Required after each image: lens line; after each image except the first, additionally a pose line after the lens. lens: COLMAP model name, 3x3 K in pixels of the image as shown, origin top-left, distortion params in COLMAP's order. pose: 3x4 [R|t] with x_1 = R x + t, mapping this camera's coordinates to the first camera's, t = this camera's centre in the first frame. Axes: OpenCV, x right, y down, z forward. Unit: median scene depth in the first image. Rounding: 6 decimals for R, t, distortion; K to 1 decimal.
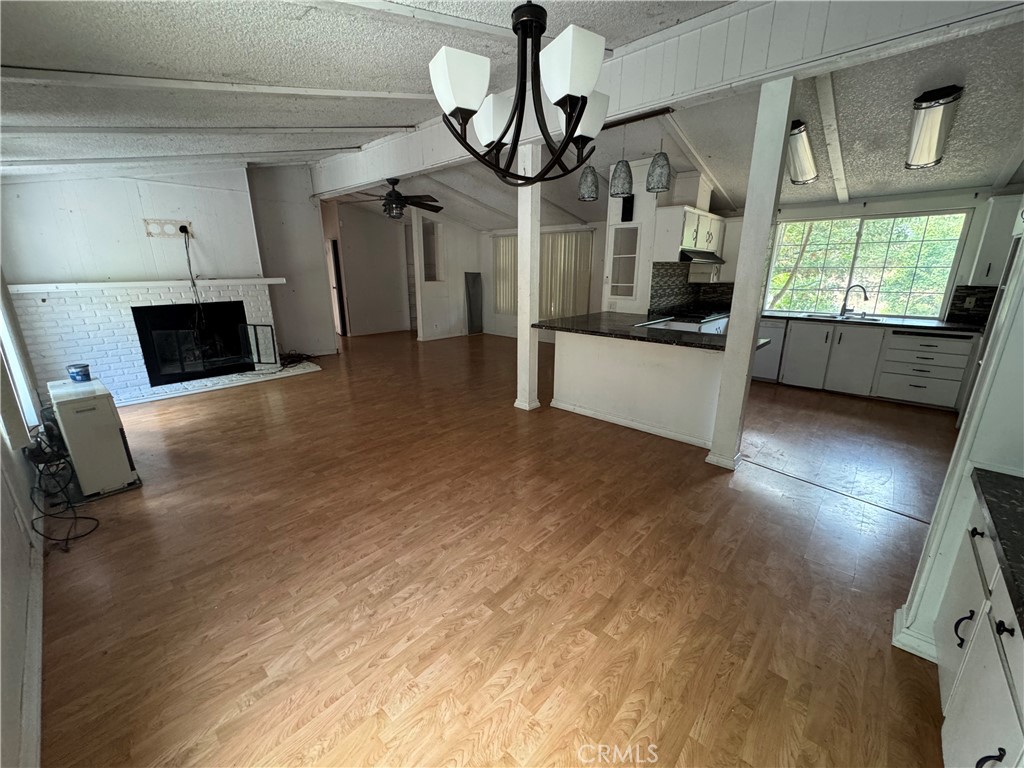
lens RADIAL K [[408.6, 0, 513.5], [0, 408.6, 384.2], [0, 0, 1]] dist [-0.004580, 0.000812]
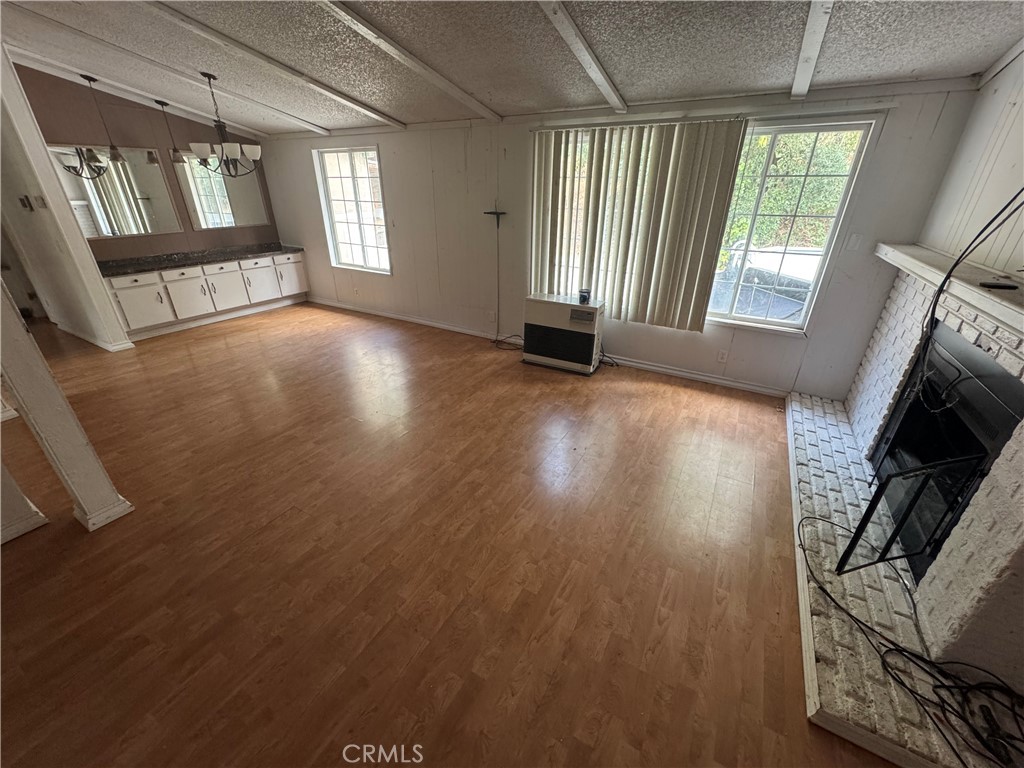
lens RADIAL K [[408.6, 0, 512.6], [0, 408.6, 383.3], [0, 0, 1]] dist [-0.004580, 0.000812]
pose [[-0.976828, 0.087960, -0.195113, -0.442620], [-0.064066, 0.749666, 0.658708, -0.507254], [0.204210, 0.655945, -0.726660, 1.603008]]
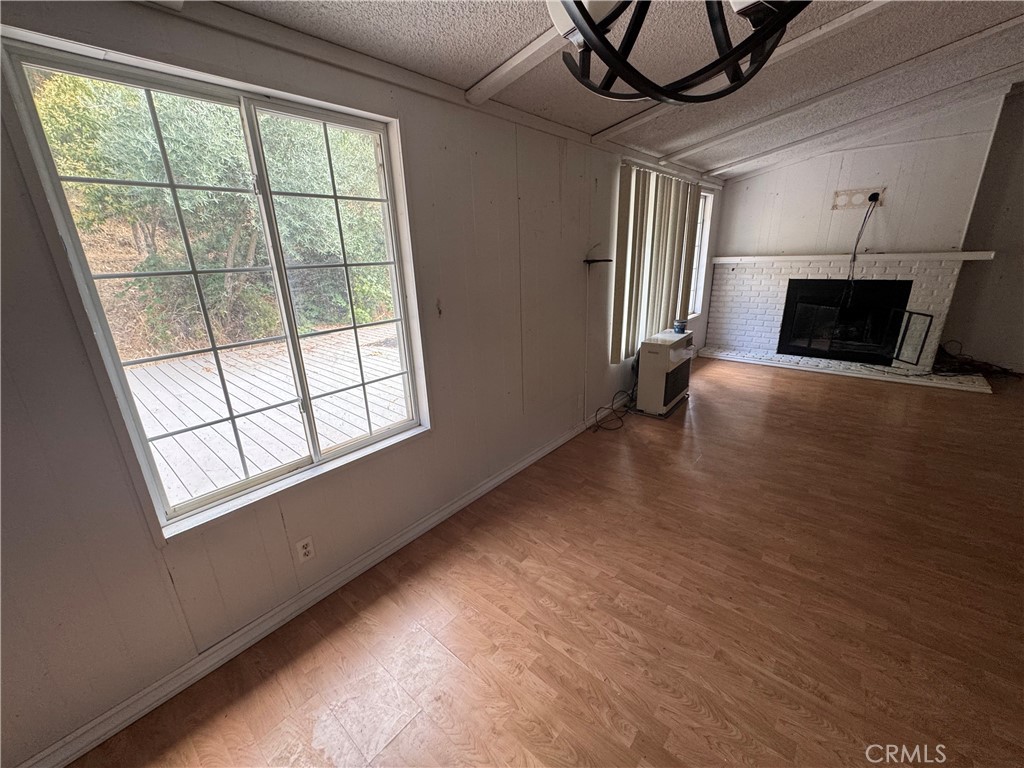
lens RADIAL K [[408.6, 0, 509.5], [0, 408.6, 384.3], [0, 0, 1]] dist [-0.004580, 0.000812]
pose [[0.029561, 0.313703, -0.949061, 0.199386], [-0.242253, 0.923417, 0.297681, -0.089768], [0.969763, 0.221113, 0.103293, 0.277123]]
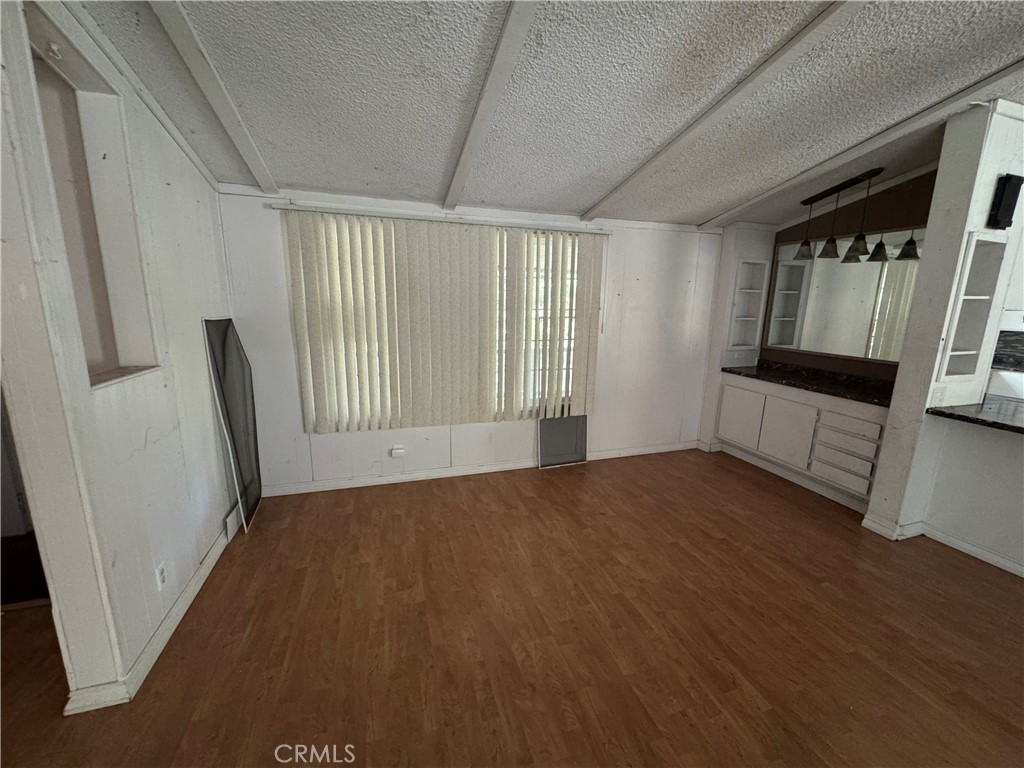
lens RADIAL K [[408.6, 0, 514.5], [0, 408.6, 383.4], [0, 0, 1]] dist [-0.004580, 0.000812]
pose [[0.497163, -0.166343, 0.851563, -0.600390], [0.215980, 0.974283, 0.064220, -0.488355], [-0.840346, 0.151993, 0.520305, 1.643991]]
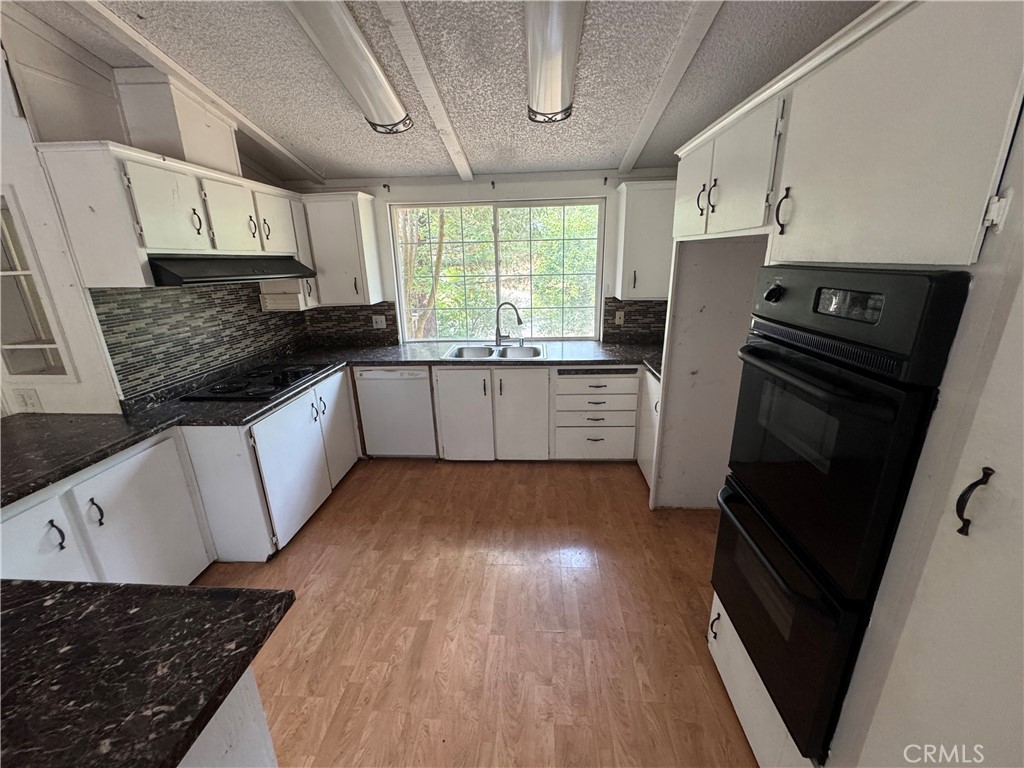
lens RADIAL K [[408.6, 0, 512.0], [0, 408.6, 384.0], [0, 0, 1]] dist [-0.004580, 0.000812]
pose [[0.775103, -0.202735, 0.598427, 0.520709], [0.188749, 0.978172, 0.086911, -0.213354], [-0.602984, 0.045587, 0.796450, 0.571979]]
